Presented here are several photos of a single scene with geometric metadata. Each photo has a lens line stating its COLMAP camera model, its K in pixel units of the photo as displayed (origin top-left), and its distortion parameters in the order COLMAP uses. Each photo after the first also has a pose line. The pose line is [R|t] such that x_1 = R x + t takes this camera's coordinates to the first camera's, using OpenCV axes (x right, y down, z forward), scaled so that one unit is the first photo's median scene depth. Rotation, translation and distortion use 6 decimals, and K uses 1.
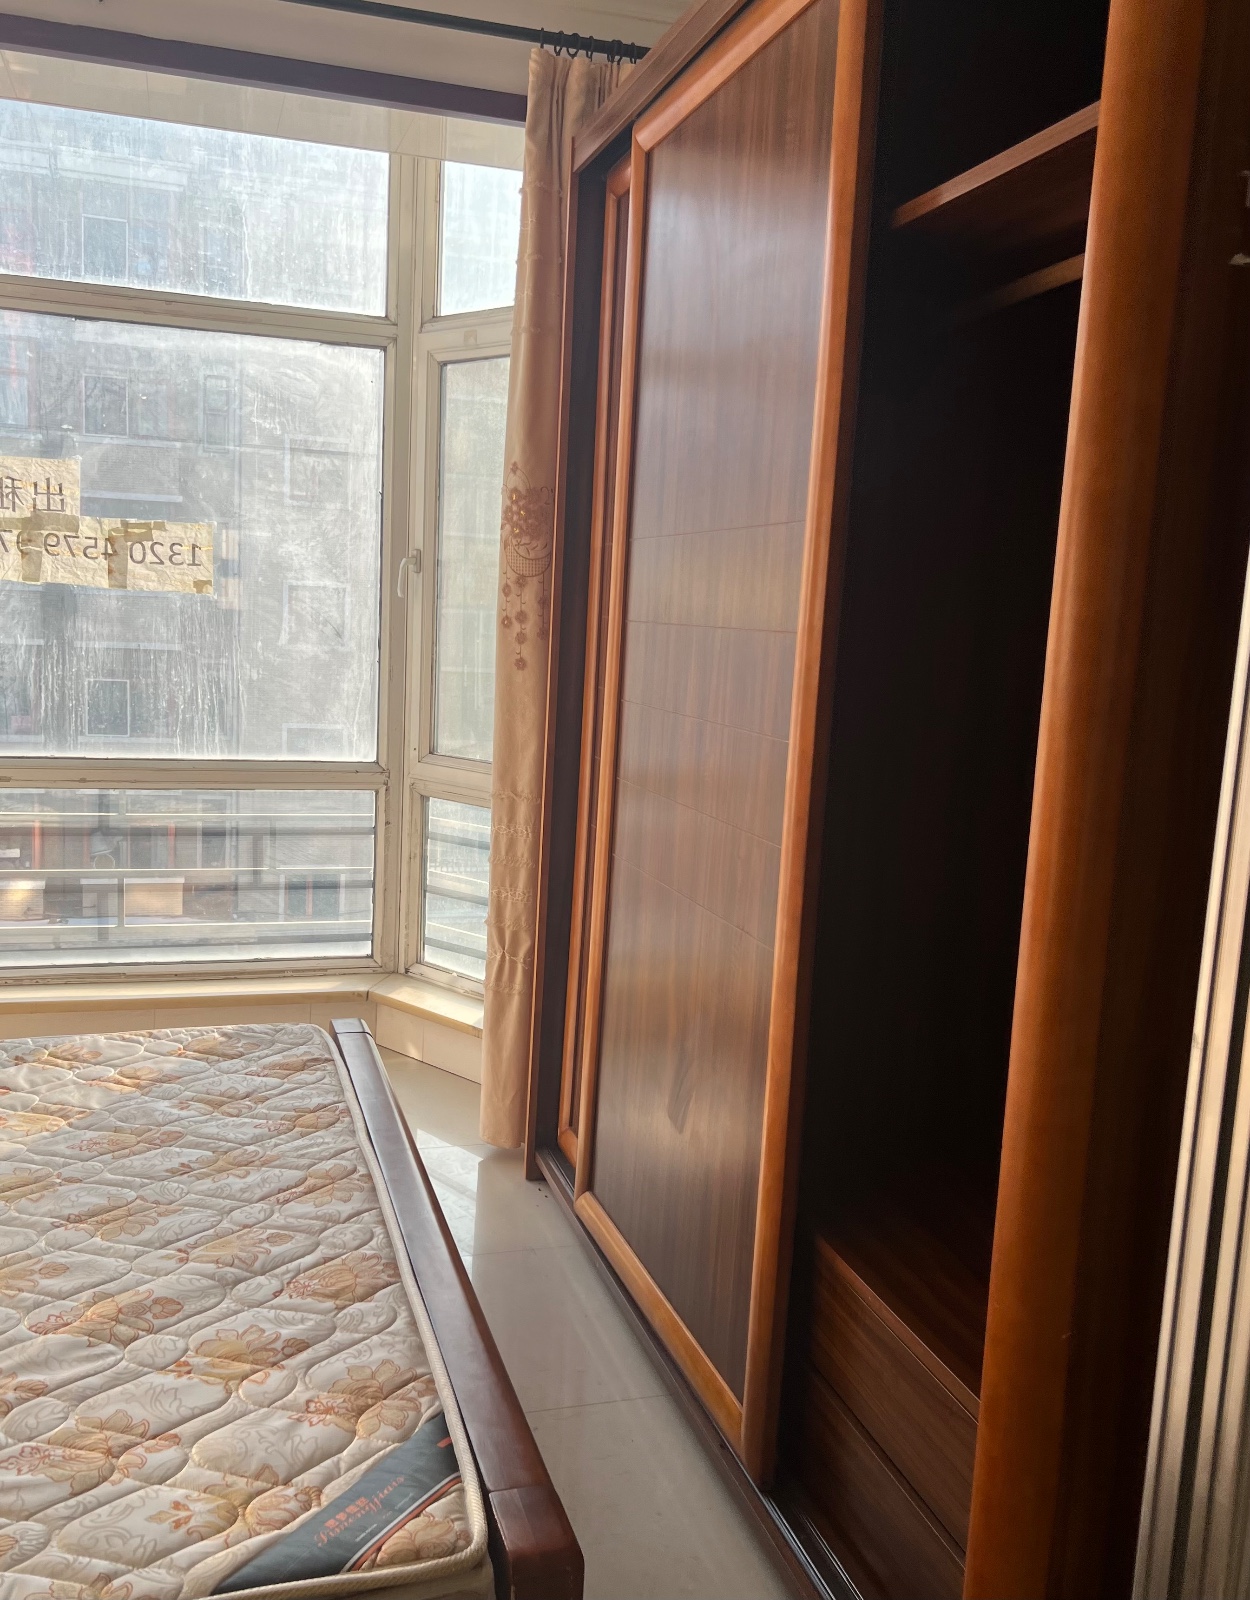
lens RADIAL K [[1454.8, 0, 625.0], [0, 1454.8, 800.0], [0, 0, 1]] dist [0.058352, -0.049007]
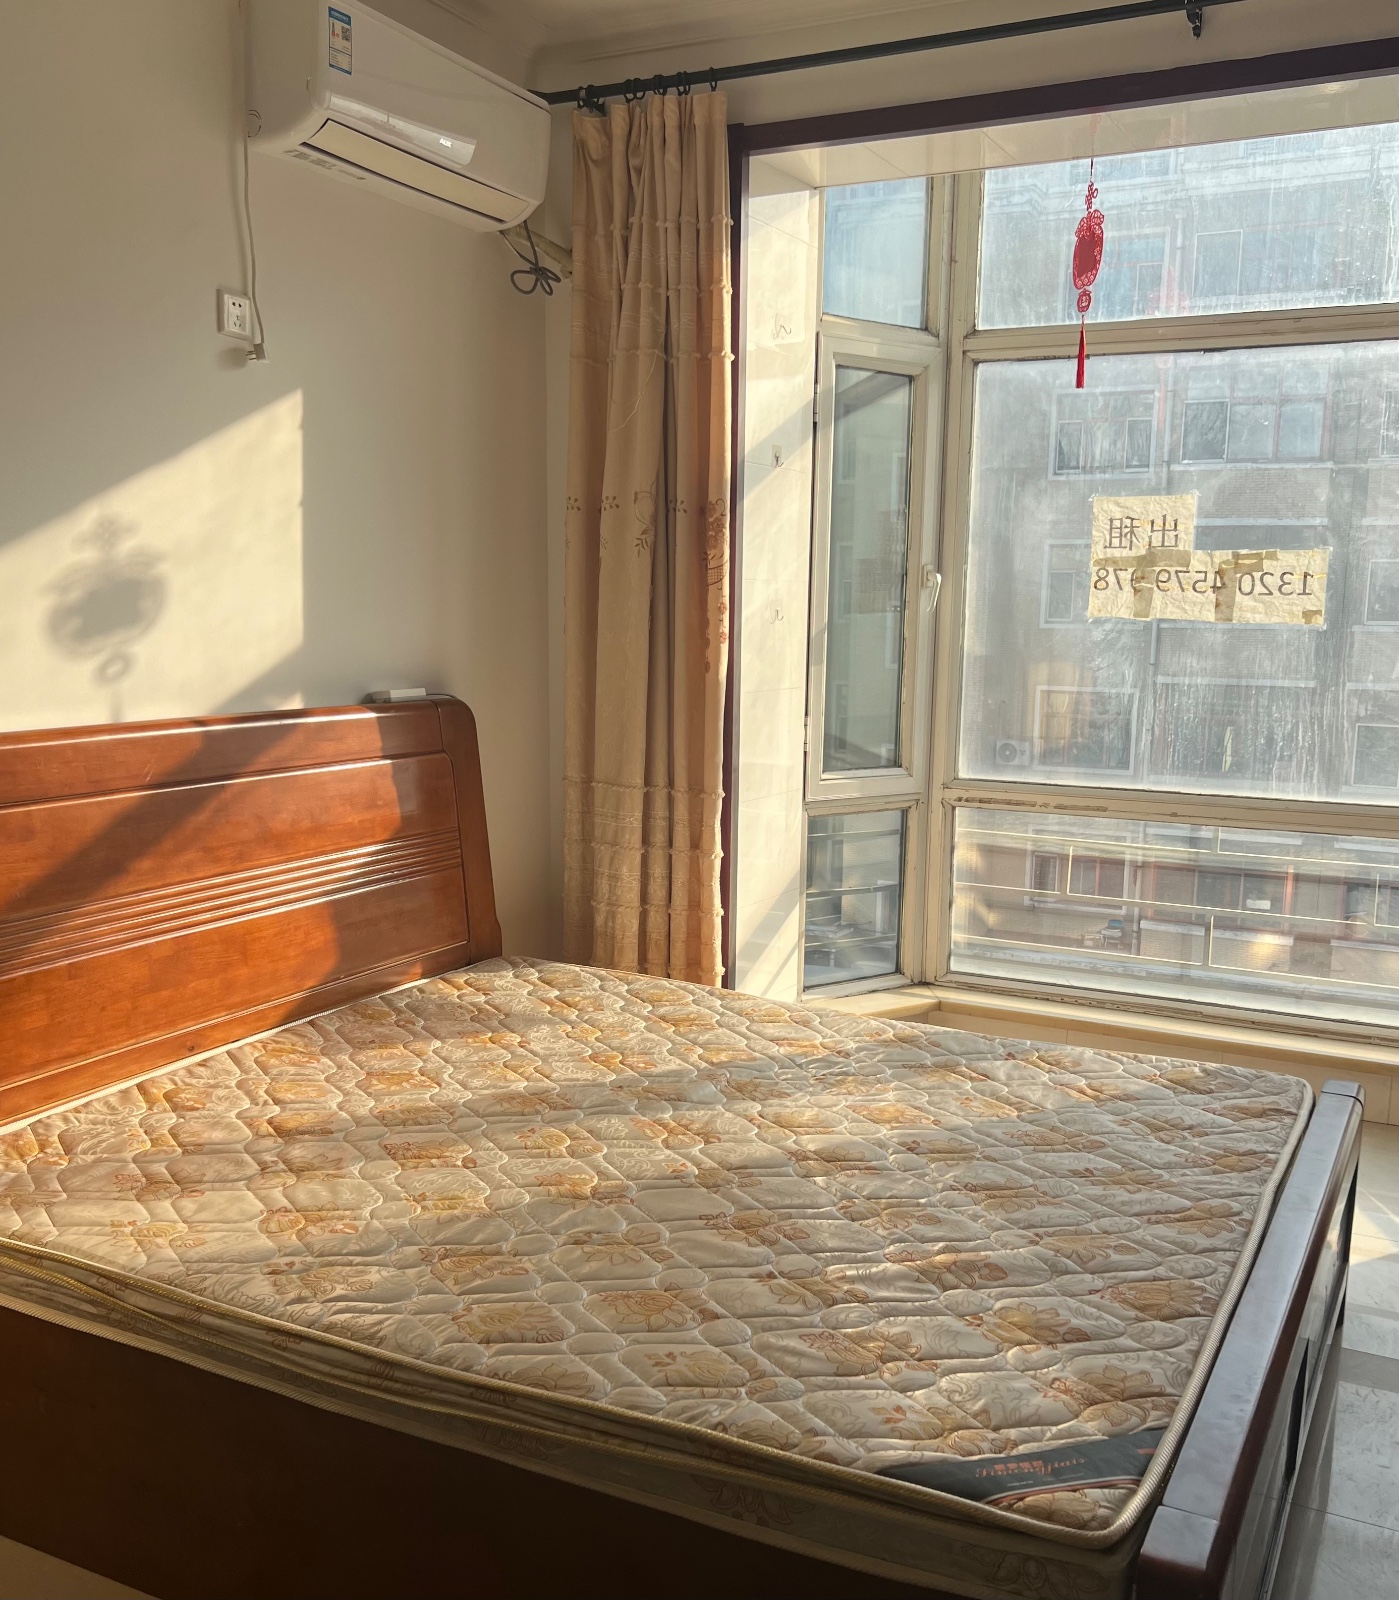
lens RADIAL K [[1559.4, 0, 699.6], [0, 1559.4, 872.4], [0, 0, 1]] dist [0.052998, -0.027375]
pose [[0.721663, 0.085567, -0.686936, 0.194883], [-0.078409, 0.996049, 0.041699, 0.009808], [0.687790, 0.023769, 0.725520, -0.005362]]
